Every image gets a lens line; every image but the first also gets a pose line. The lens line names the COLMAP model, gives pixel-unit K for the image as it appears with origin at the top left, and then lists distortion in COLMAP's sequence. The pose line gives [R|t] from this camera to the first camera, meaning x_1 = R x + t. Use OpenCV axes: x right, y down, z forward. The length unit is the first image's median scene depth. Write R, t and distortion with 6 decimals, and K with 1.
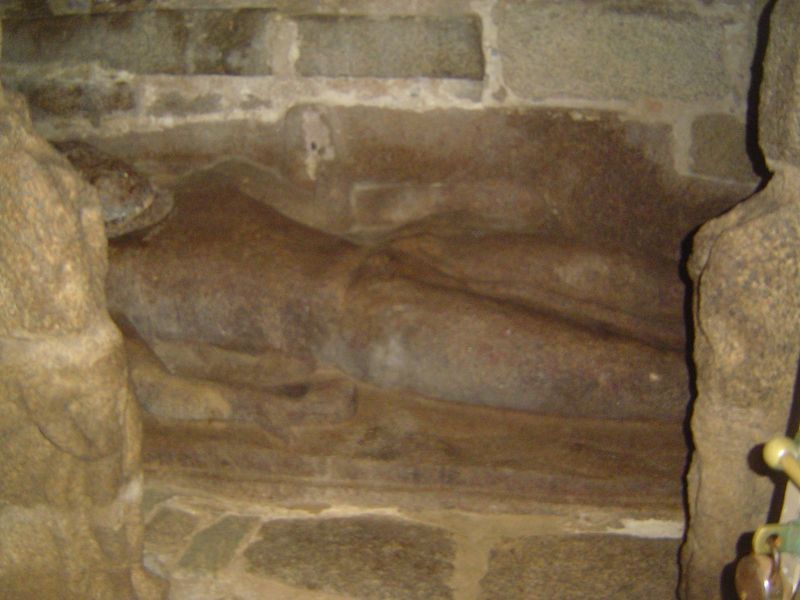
lens RADIAL K [[909.5, 0, 399.7], [0, 909.5, 300.0], [0, 0, 1]] dist [-0.124757, 0.000000]
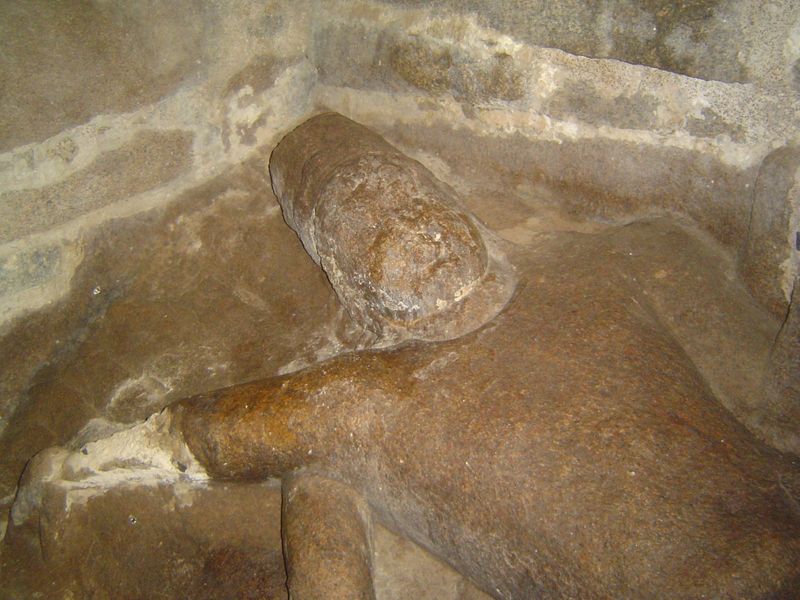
lens RADIAL K [[923.4, 0, 400.3], [0, 923.4, 299.6], [0, 0, 1]] dist [-0.133456, 0.000000]
pose [[0.786200, 0.240706, -0.569166, 0.016260], [-0.170417, 0.969758, 0.174720, -0.179558], [0.594009, -0.040370, 0.803445, 0.466458]]
